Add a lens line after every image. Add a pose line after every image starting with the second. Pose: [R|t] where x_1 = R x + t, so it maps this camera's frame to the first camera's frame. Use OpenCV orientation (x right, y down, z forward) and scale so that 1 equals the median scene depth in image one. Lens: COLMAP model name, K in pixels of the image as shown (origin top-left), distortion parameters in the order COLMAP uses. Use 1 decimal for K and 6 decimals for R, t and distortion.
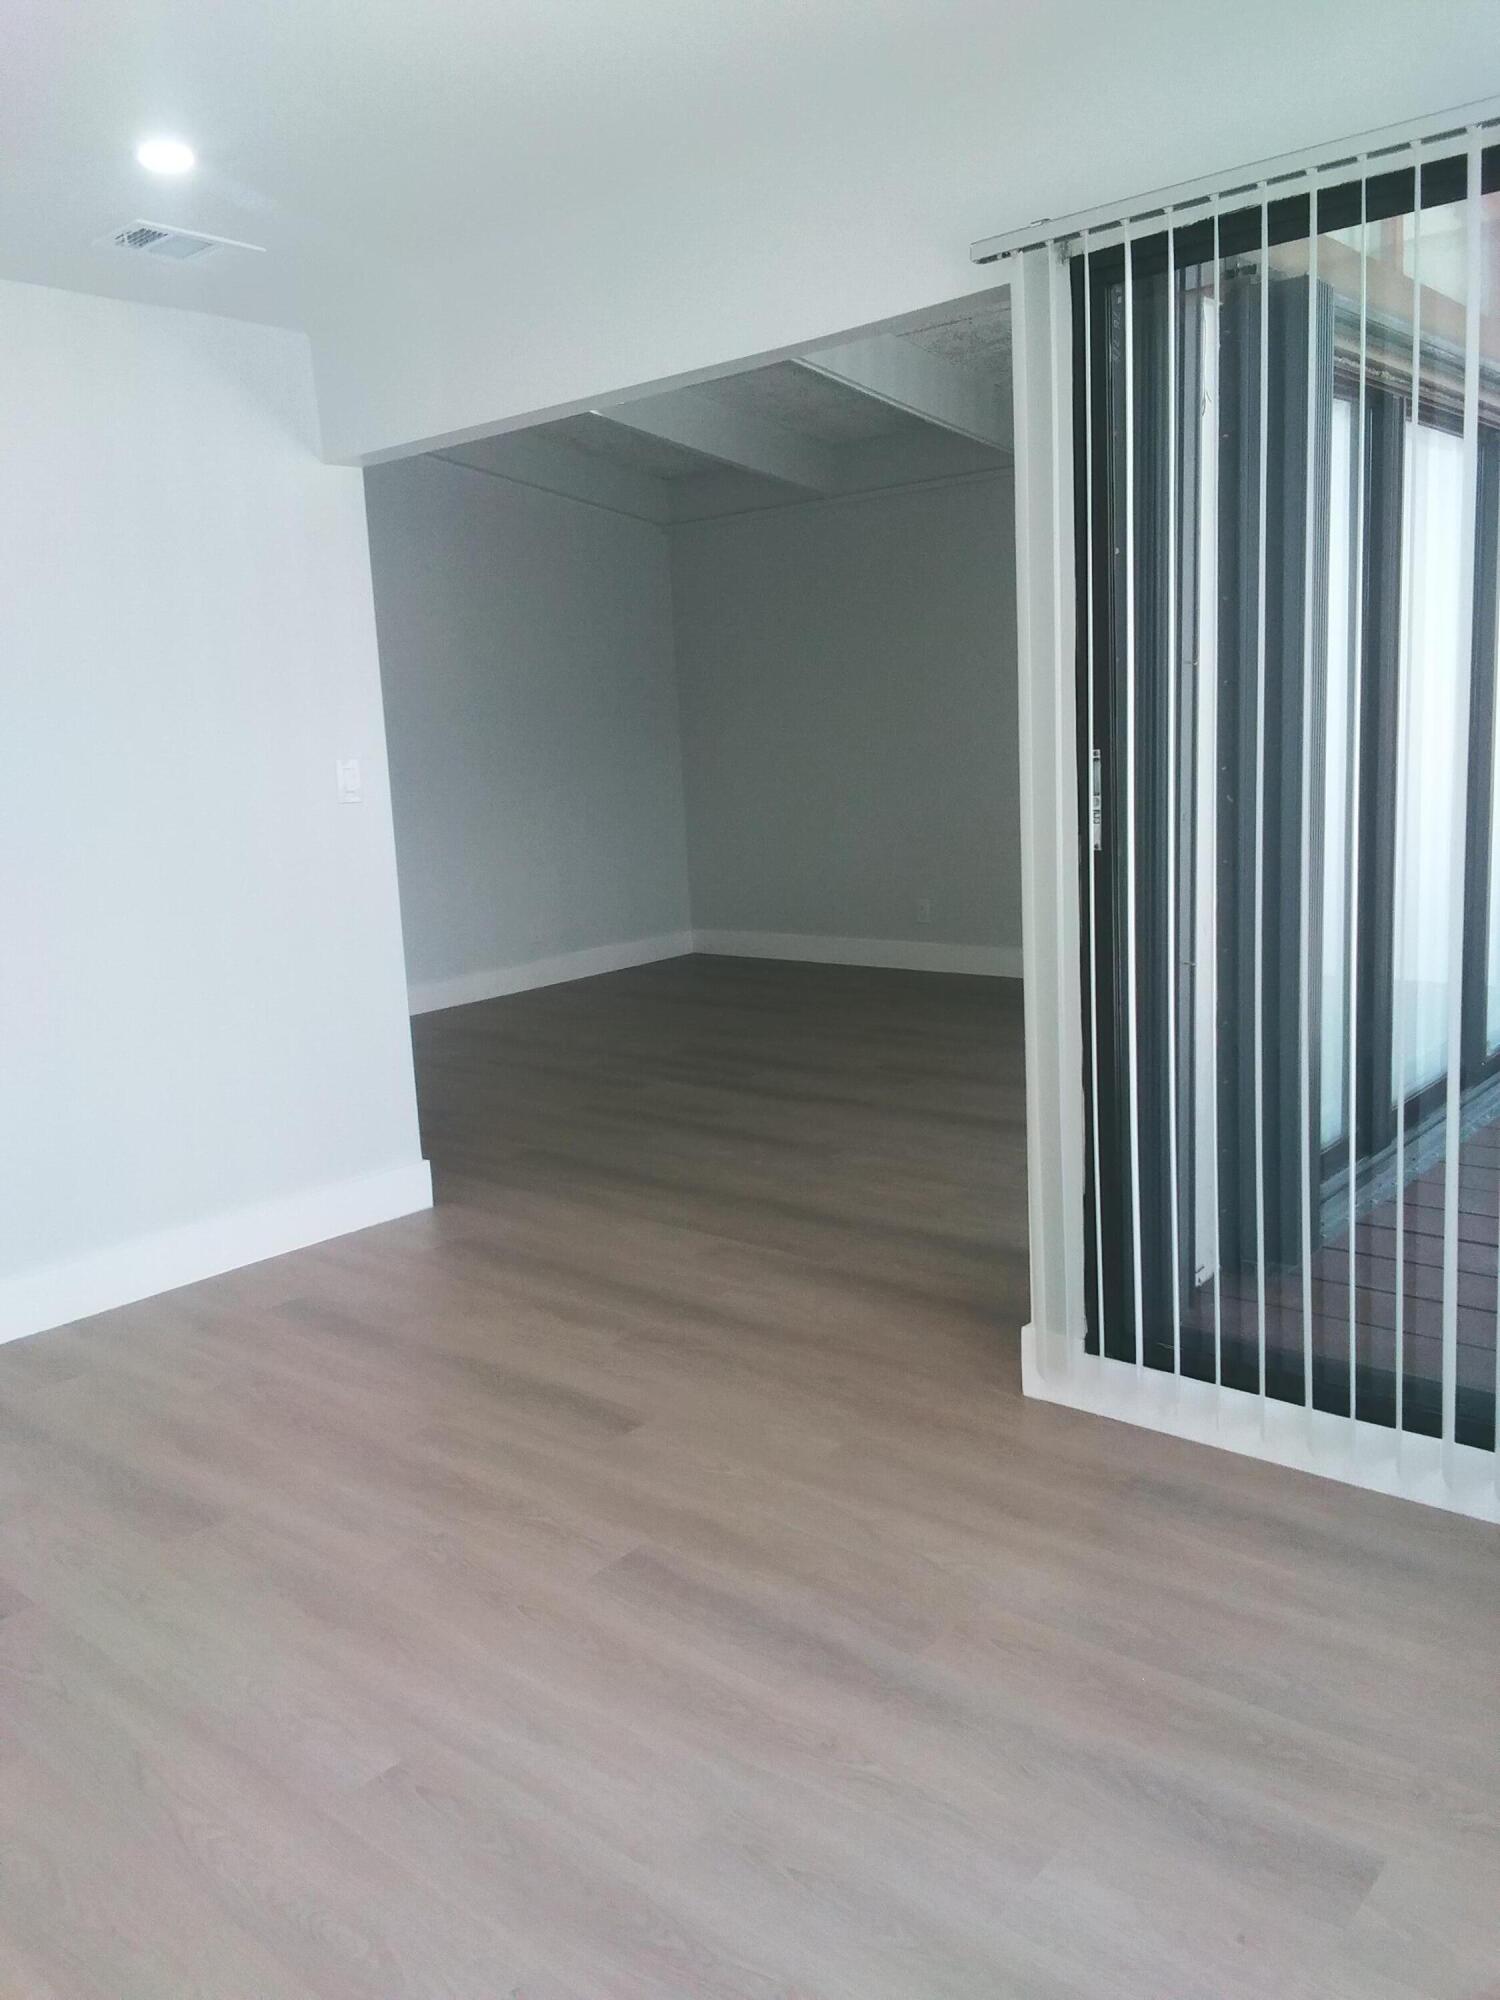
lens RADIAL K [[1542.5, 0, 750.0], [0, 1542.5, 1000.0], [0, 0, 1]] dist [0.009073, -0.001599]
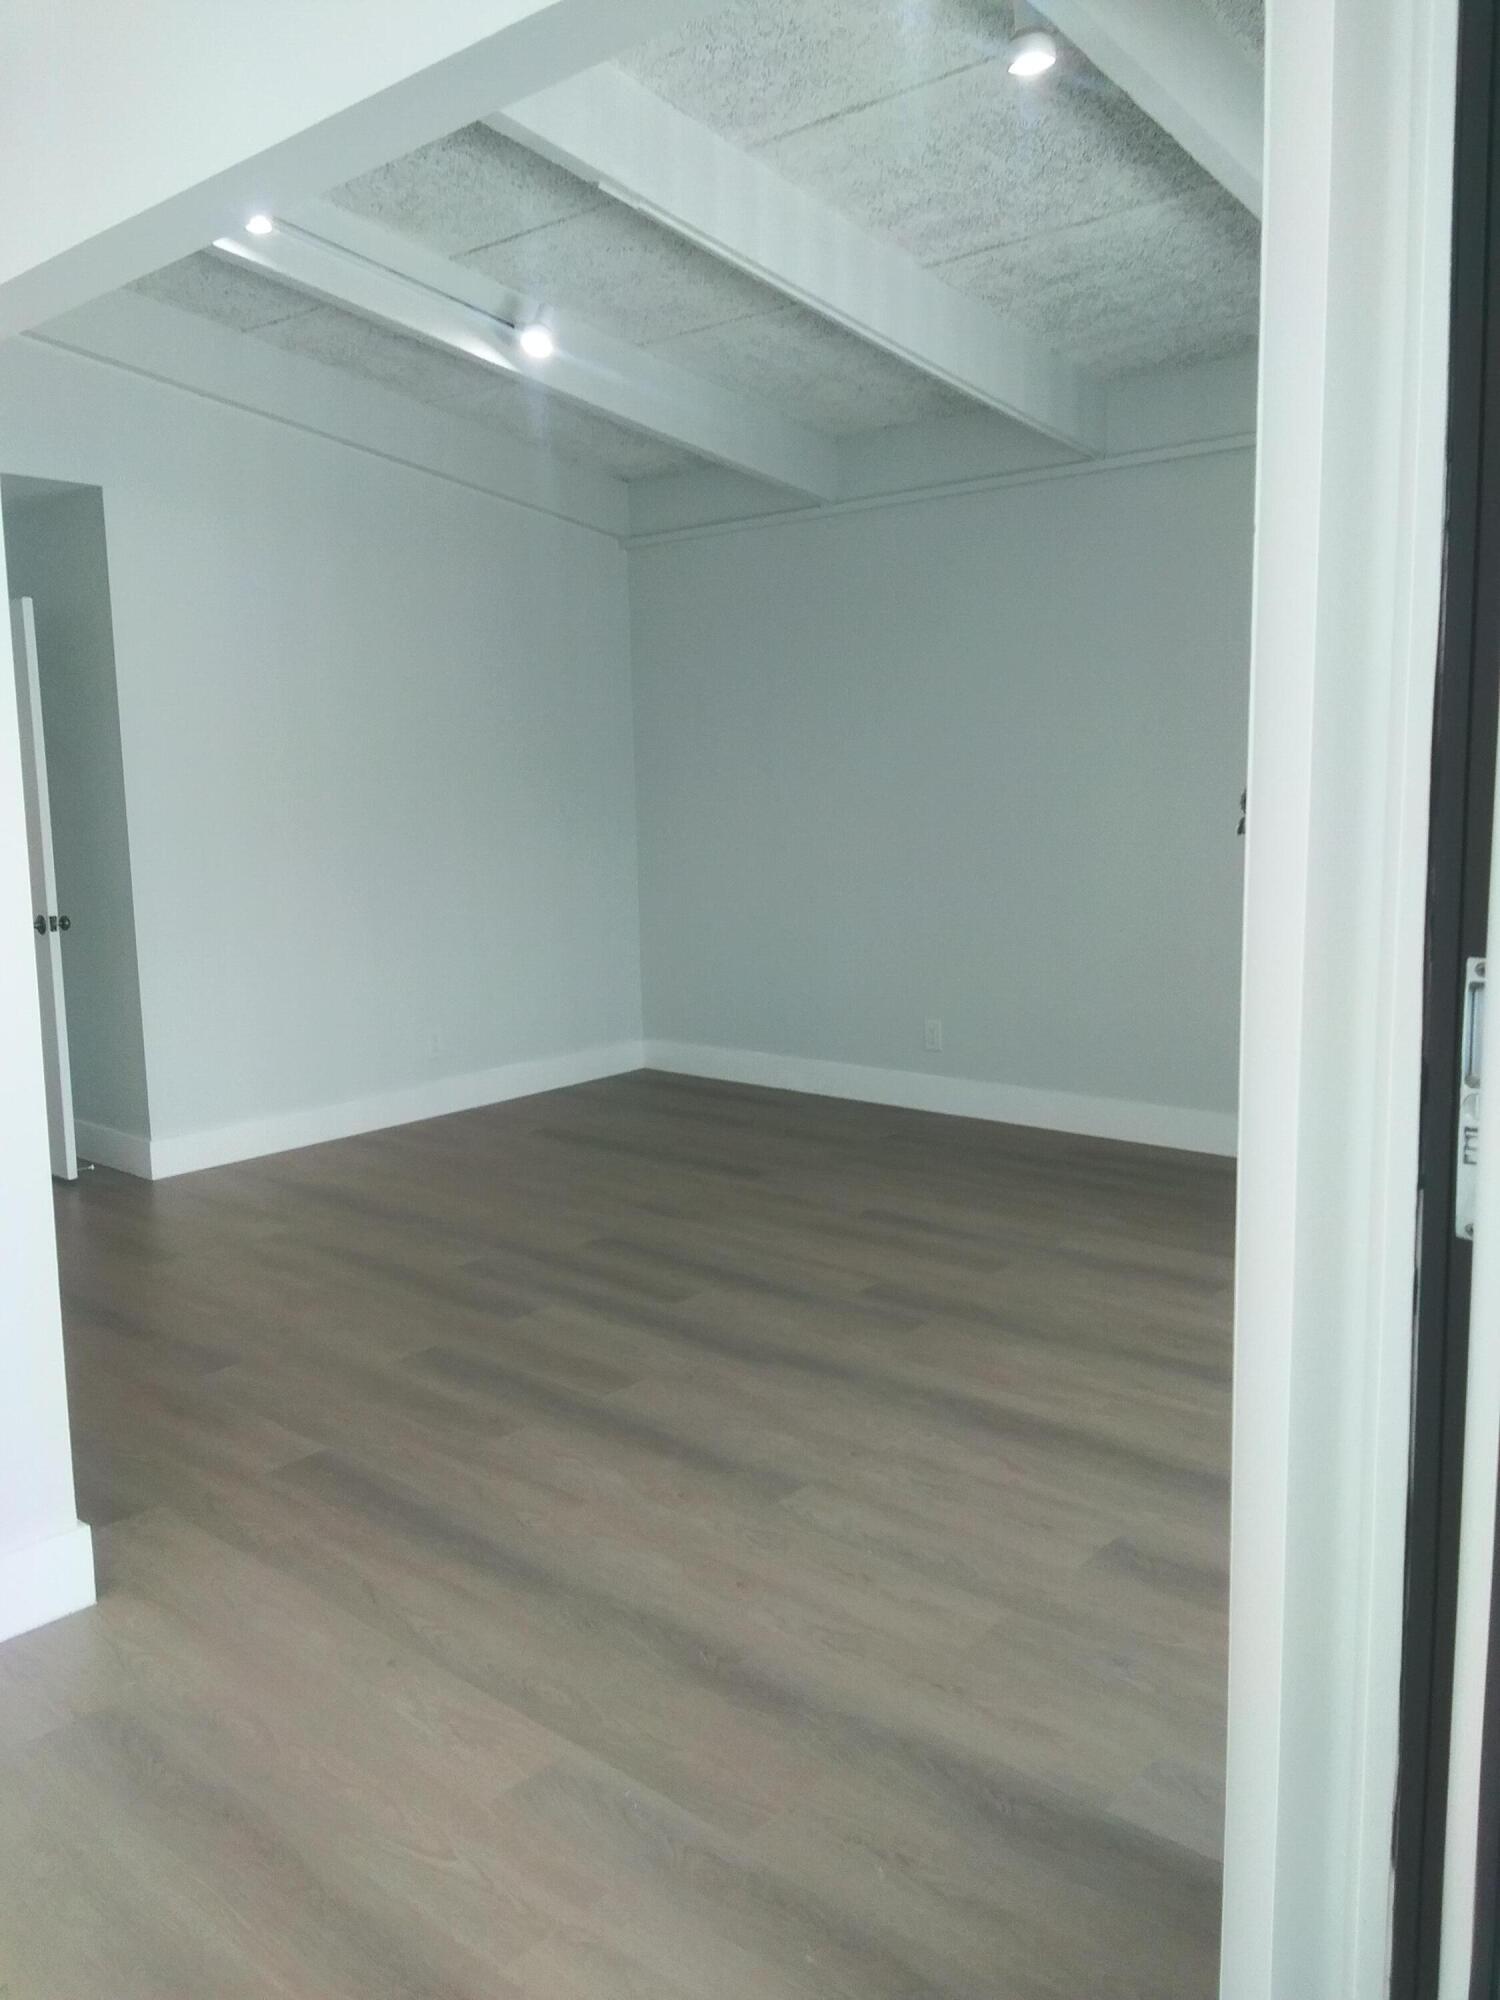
lens RADIAL K [[1542.5, 0, 750.0], [0, 1542.5, 1000.0], [0, 0, 1]] dist [0.009073, -0.001599]
pose [[0.999543, 0.030061, -0.003186, 0.030187], [-0.030157, 0.998883, -0.036387, -0.063747], [0.002089, 0.036466, 0.999333, 0.328621]]
